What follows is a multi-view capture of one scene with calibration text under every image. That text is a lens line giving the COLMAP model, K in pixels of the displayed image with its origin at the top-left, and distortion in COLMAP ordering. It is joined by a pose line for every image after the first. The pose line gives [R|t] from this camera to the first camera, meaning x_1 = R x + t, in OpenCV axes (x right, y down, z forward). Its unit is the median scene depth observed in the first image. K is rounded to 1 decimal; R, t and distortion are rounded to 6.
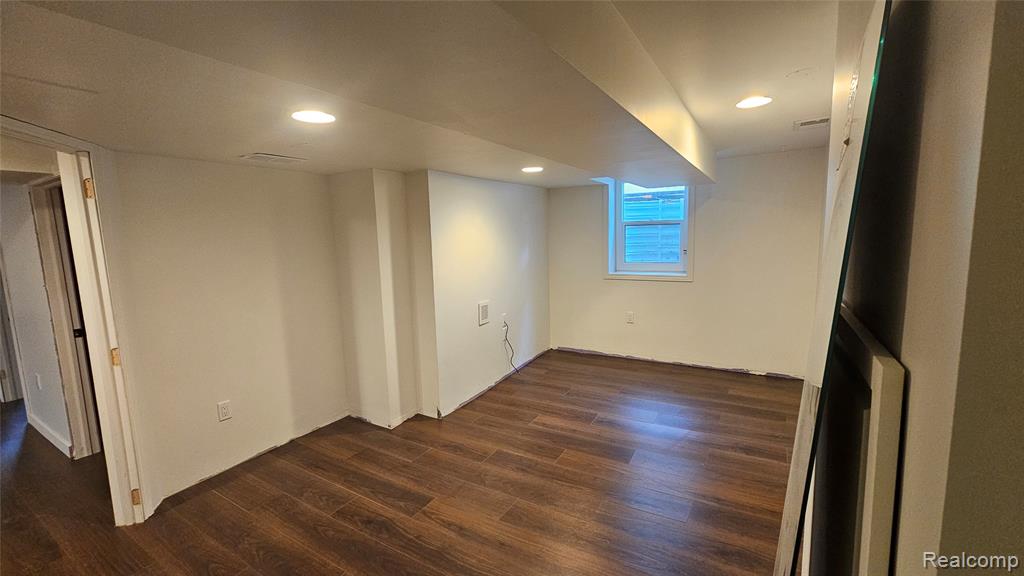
lens RADIAL K [[419.6, 0, 513.4], [0, 419.6, 286.4], [0, 0, 1]] dist [-0.000698, 0.000224]
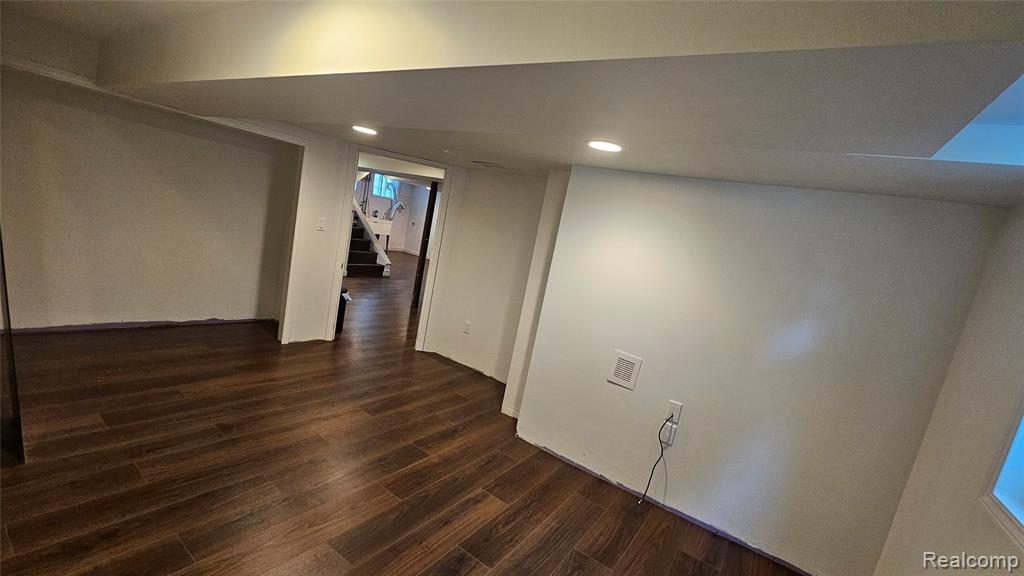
lens RADIAL K [[419.6, 0, 513.4], [0, 419.6, 286.4], [0, 0, 1]] dist [-0.000698, 0.000224]
pose [[-0.058173, 0.165216, -0.984540, 0.589900], [-0.313298, 0.933365, 0.175140, -0.126872], [0.947872, 0.318643, -0.002535, 0.789158]]
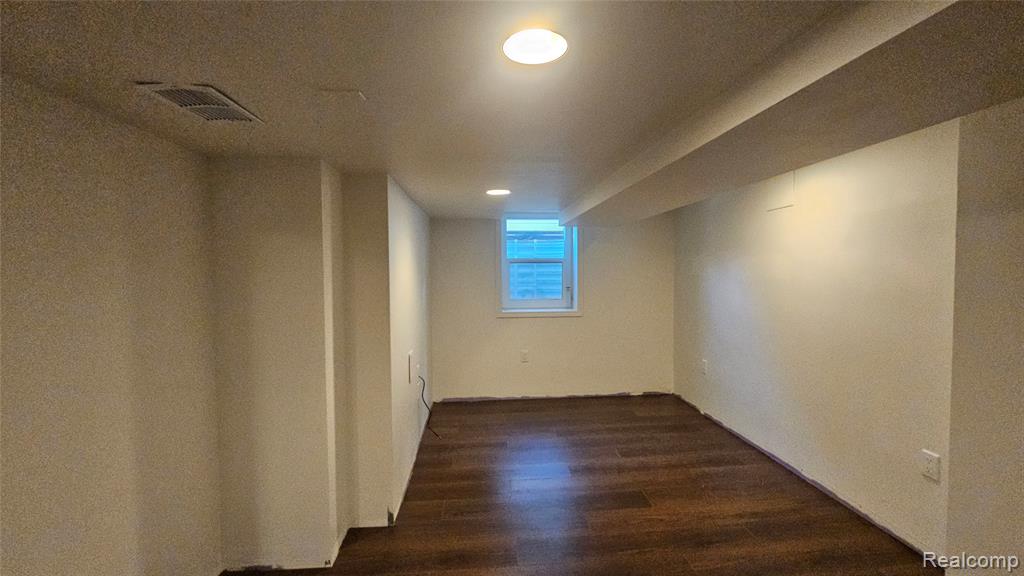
lens RADIAL K [[419.6, 0, 513.4], [0, 419.6, 286.4], [0, 0, 1]] dist [-0.000698, 0.000224]
pose [[0.819812, 0.003000, 0.572626, -0.355185], [0.057240, 0.994549, -0.087160, -0.004004], [-0.569765, 0.104232, 0.815171, 0.242131]]
